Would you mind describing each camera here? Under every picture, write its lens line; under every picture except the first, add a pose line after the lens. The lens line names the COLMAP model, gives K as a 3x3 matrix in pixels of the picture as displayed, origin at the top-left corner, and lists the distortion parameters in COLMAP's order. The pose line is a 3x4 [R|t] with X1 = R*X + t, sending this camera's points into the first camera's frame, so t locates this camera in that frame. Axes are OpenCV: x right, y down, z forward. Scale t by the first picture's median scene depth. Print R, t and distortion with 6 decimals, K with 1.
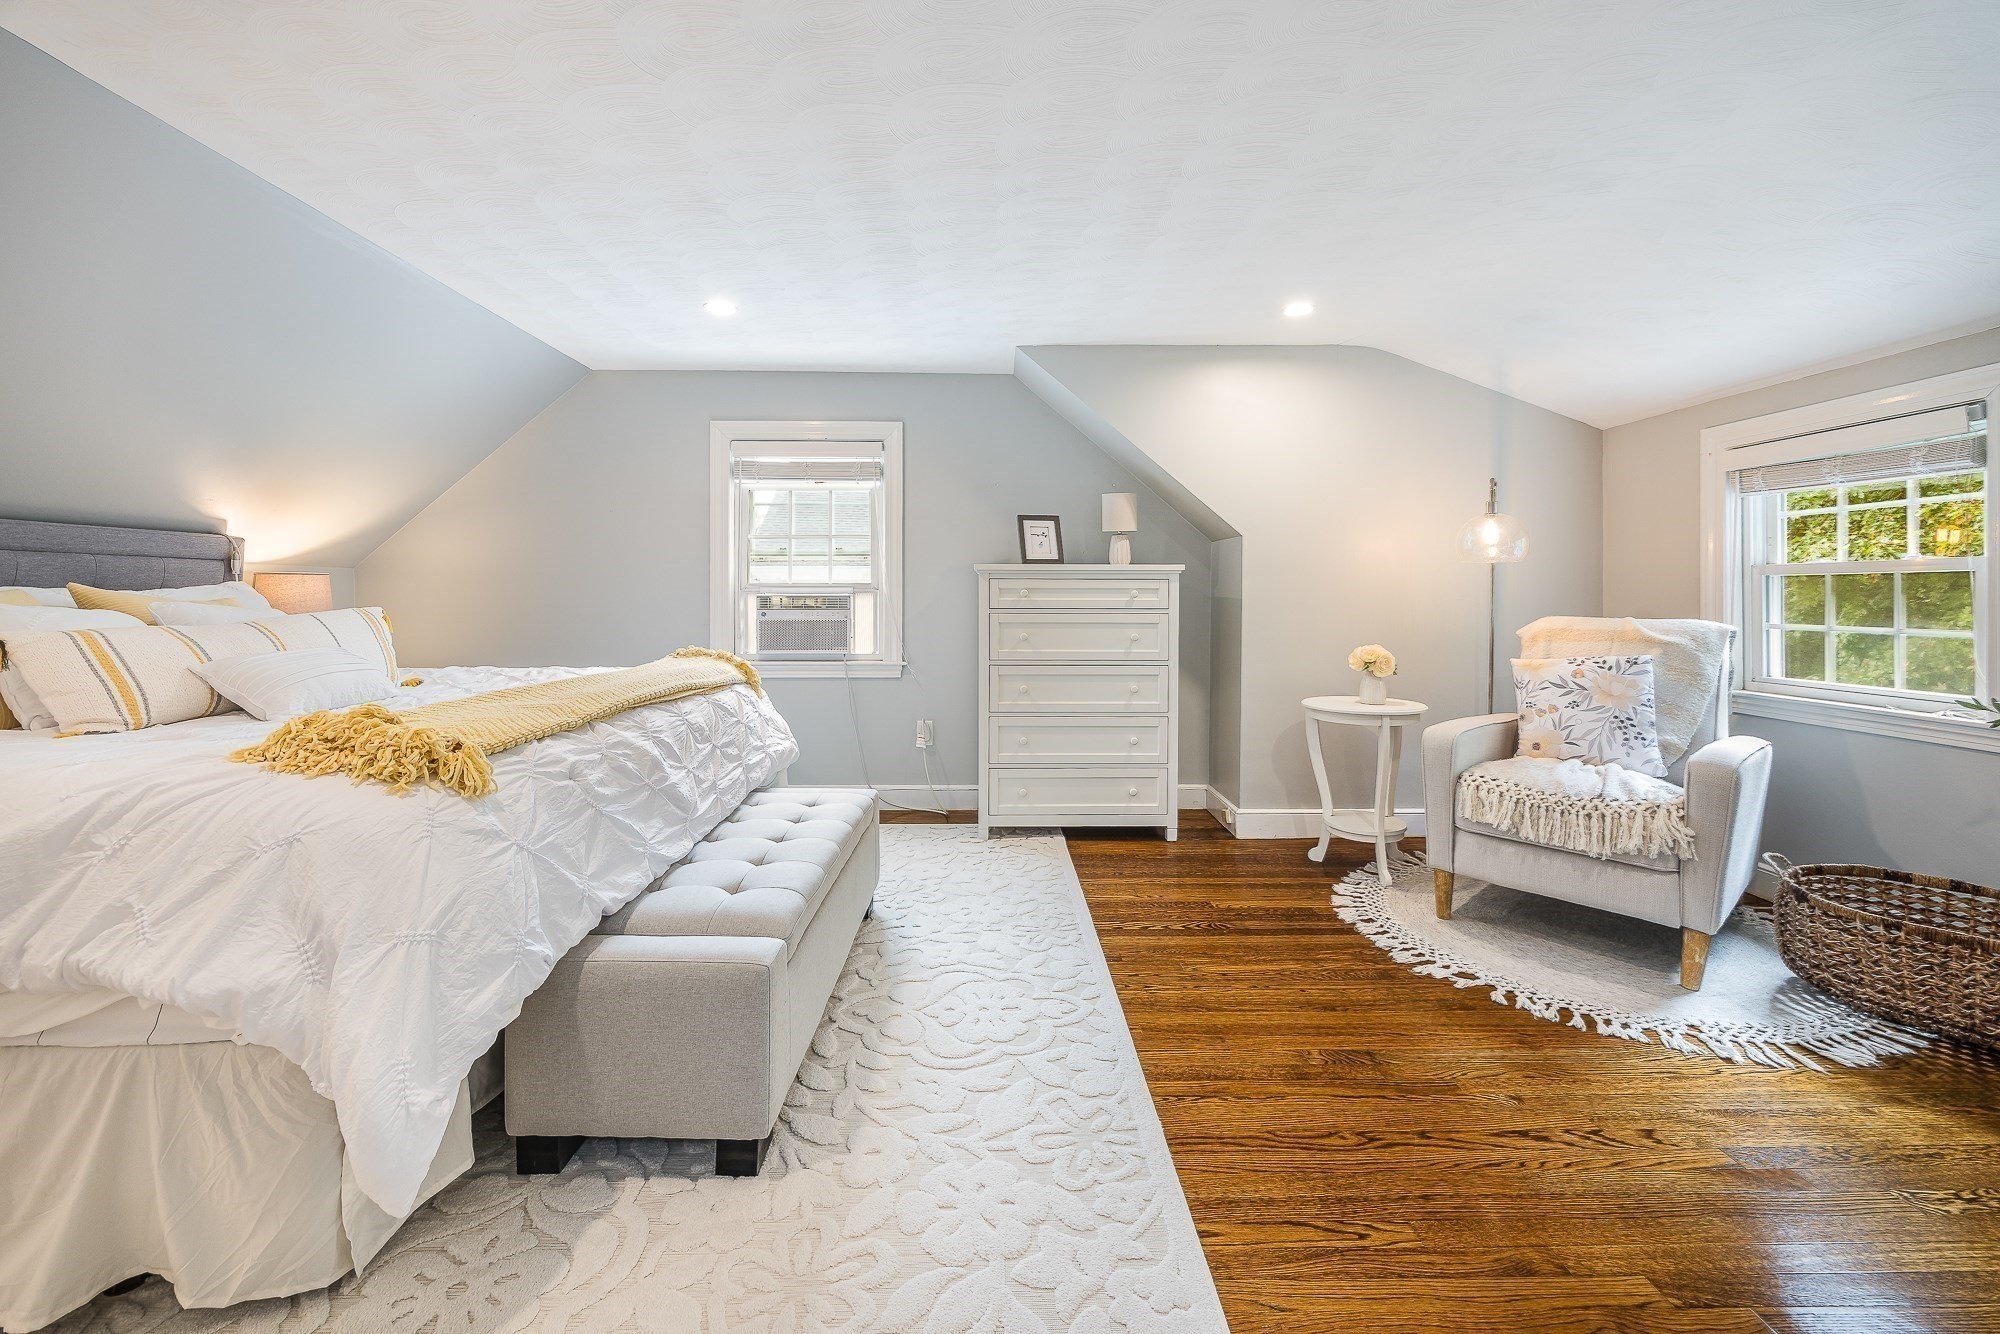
lens RADIAL K [[787.2, 0, 994.7], [0, 787.2, 592.5], [0, 0, 1]] dist [-0.002923, -0.000055]
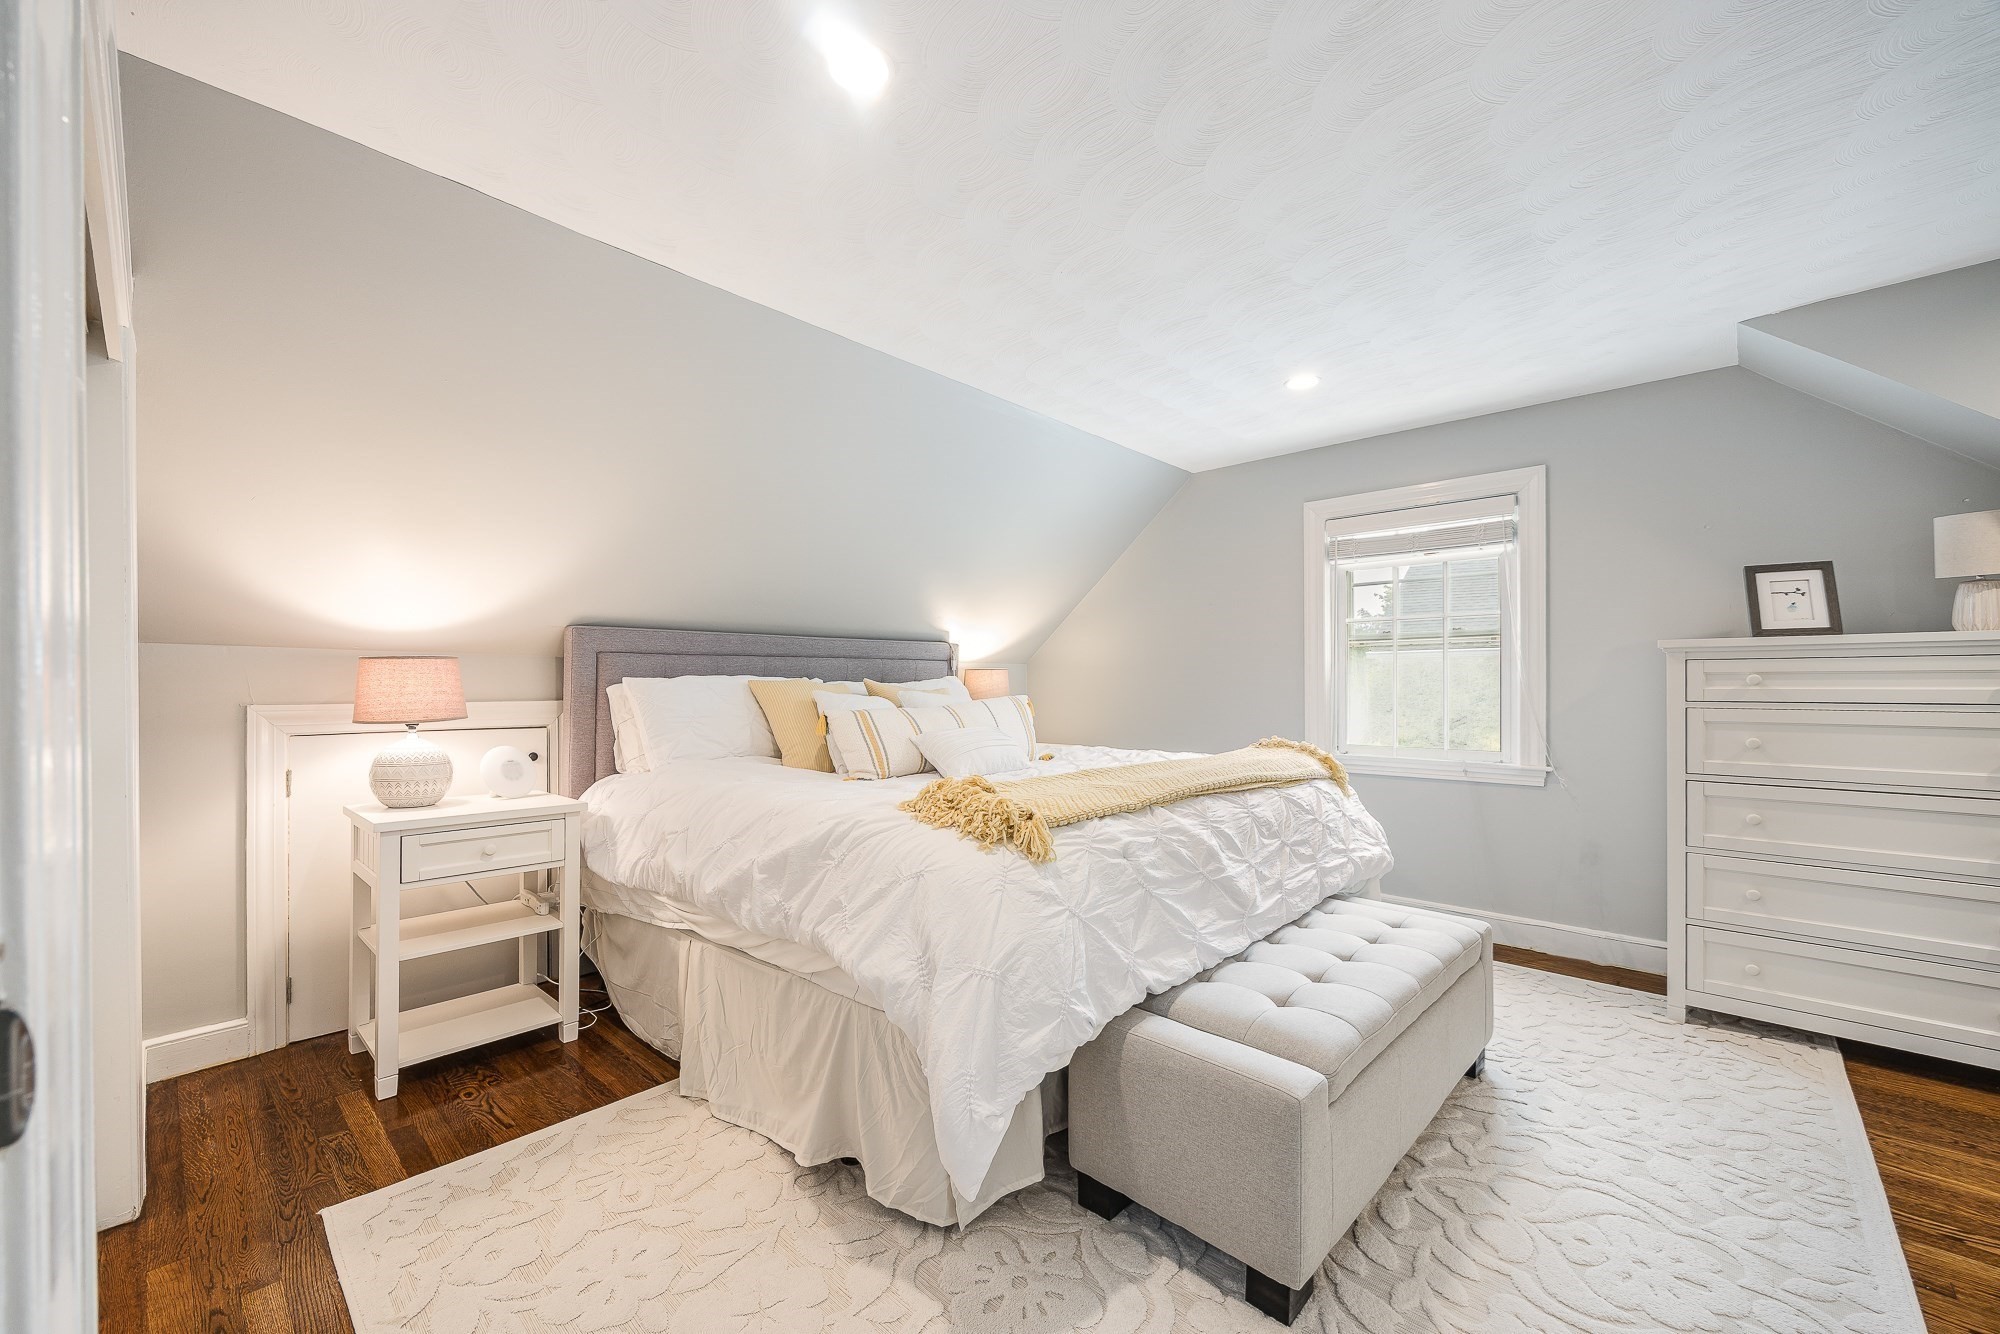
lens RADIAL K [[782.5, 0, 991.9], [0, 782.5, 685.0], [0, 0, 1]] dist [-0.001433, 0.000052]
pose [[0.718208, -0.003030, -0.695822, 0.053881], [0.007619, 0.999965, 0.003510, -0.002820], [0.695787, -0.007823, 0.718206, 0.078197]]
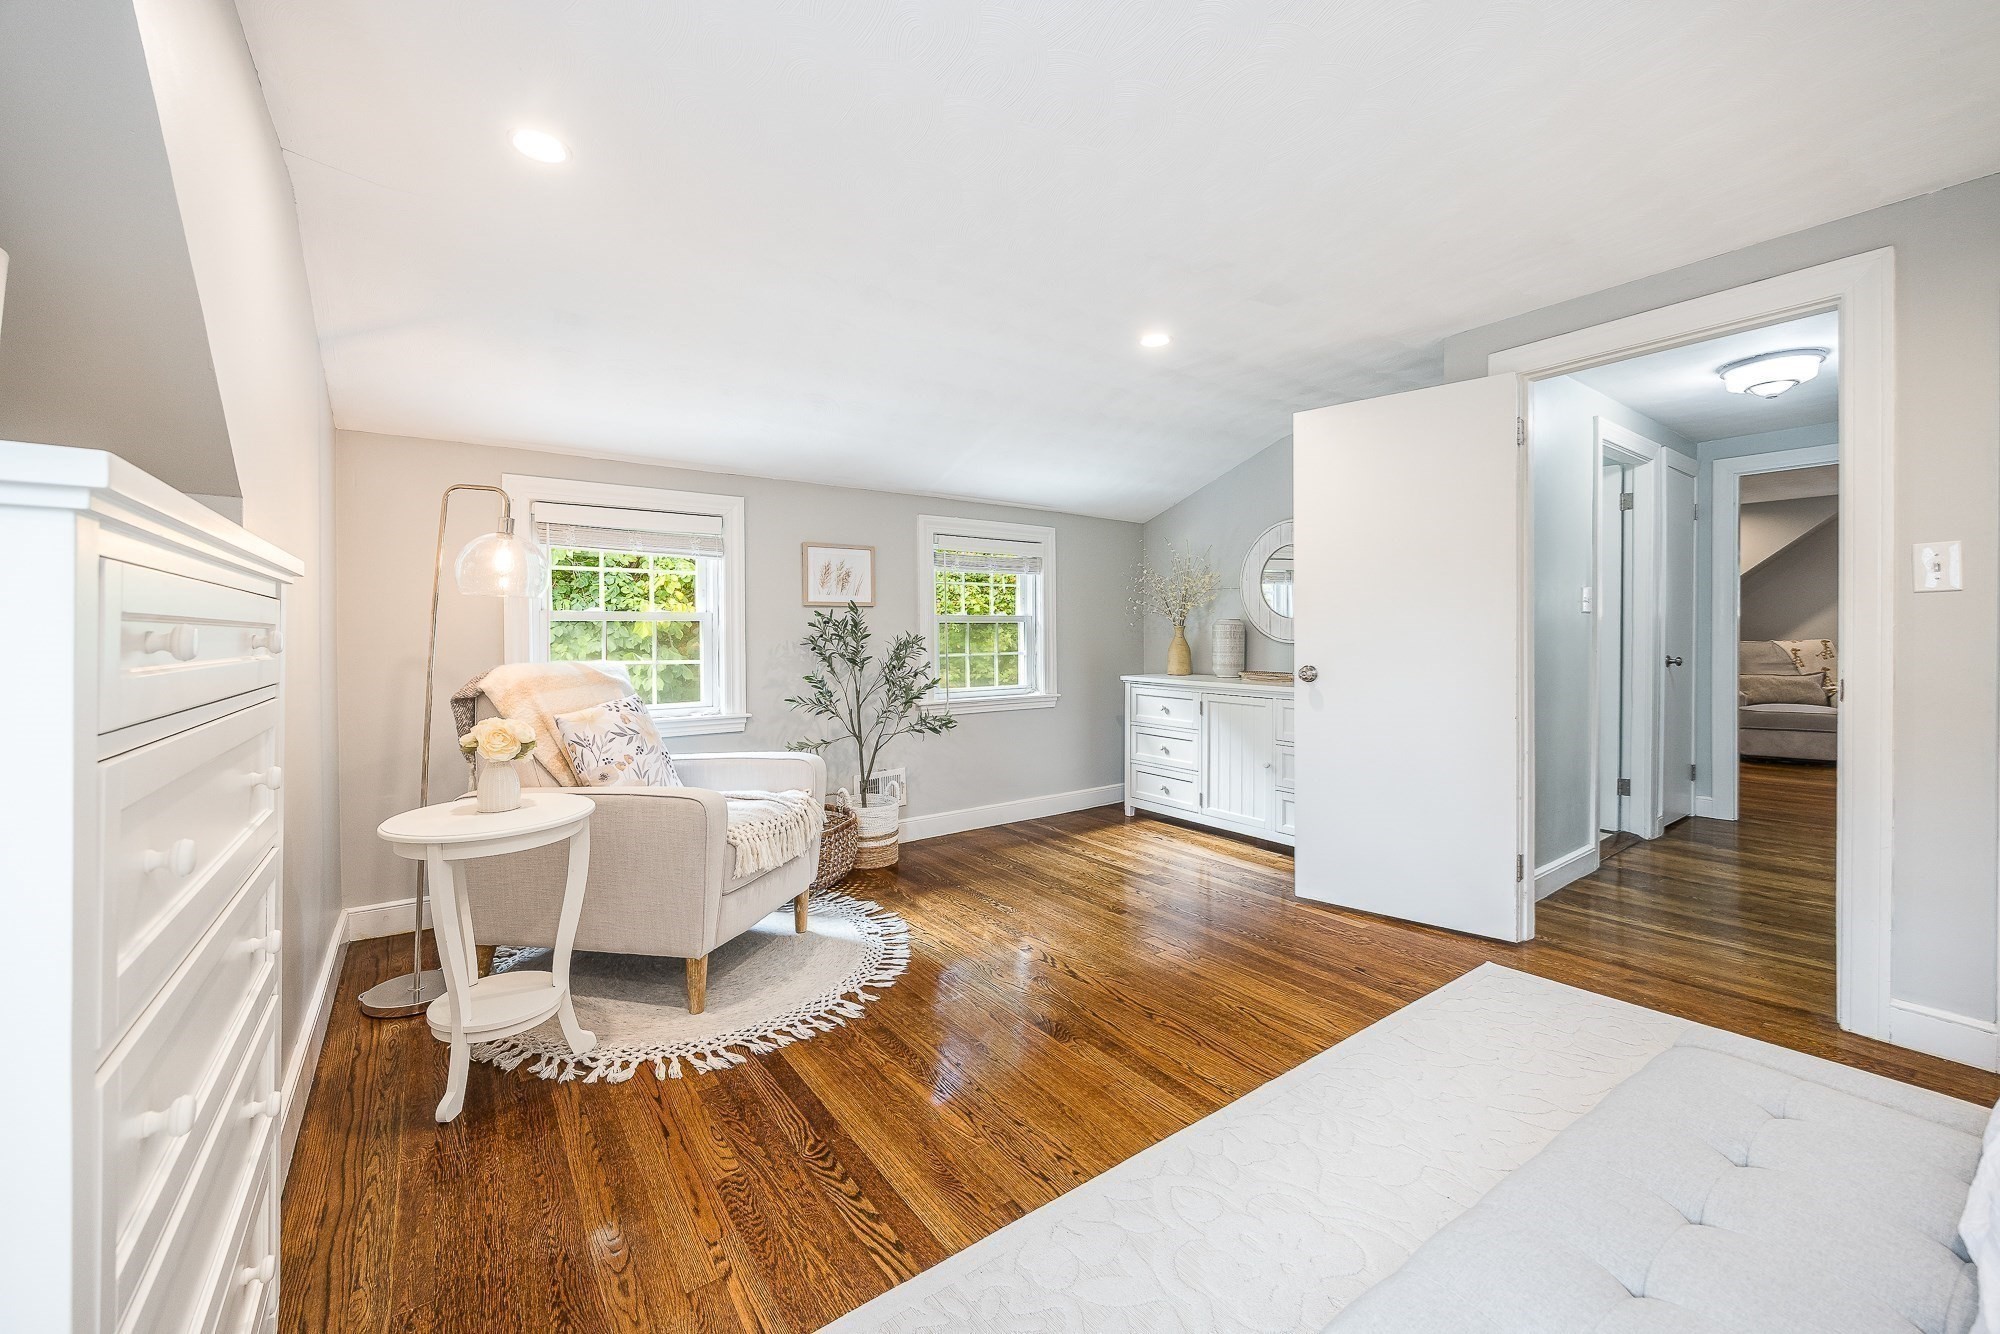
lens RADIAL K [[792.8, 0, 986.0], [0, 792.8, 629.3], [0, 0, 1]] dist [-0.000223, -0.000093]
pose [[-0.567925, 0.000802, 0.823080, -0.394025], [-0.001750, 0.999996, -0.002182, -0.007221], [-0.823078, -0.002680, -0.567922, 1.483182]]
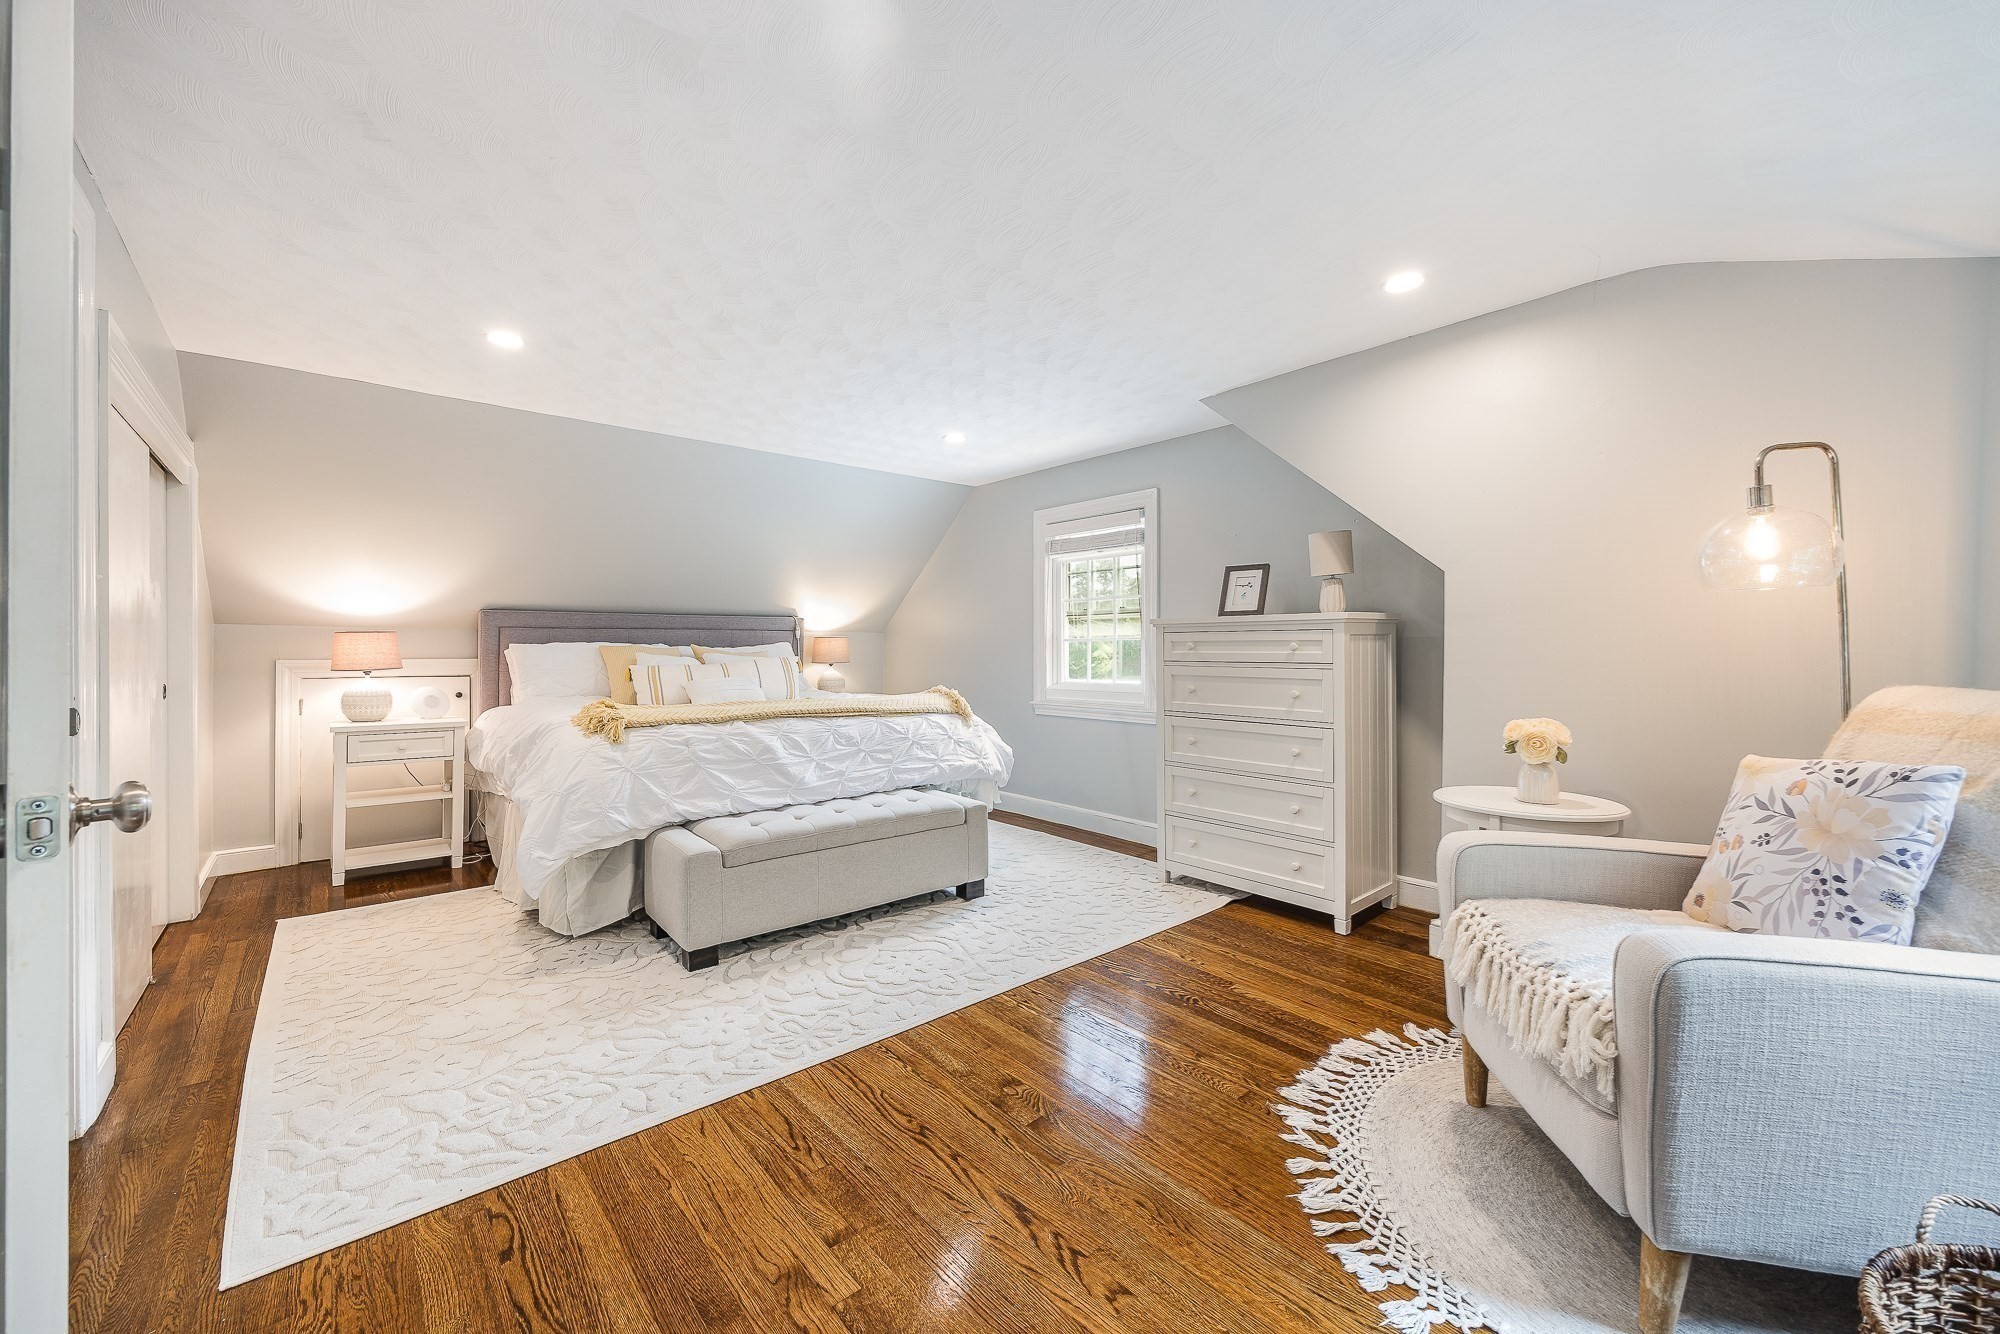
lens RADIAL K [[773.5, 0, 991.9], [0, 773.5, 645.1], [0, 0, 1]] dist [-0.001839, -0.000355]
pose [[0.638841, -0.005664, -0.769318, 0.996563], [0.006086, 0.999979, -0.002309, 0.000280], [0.769314, -0.003207, 0.638862, 0.266032]]
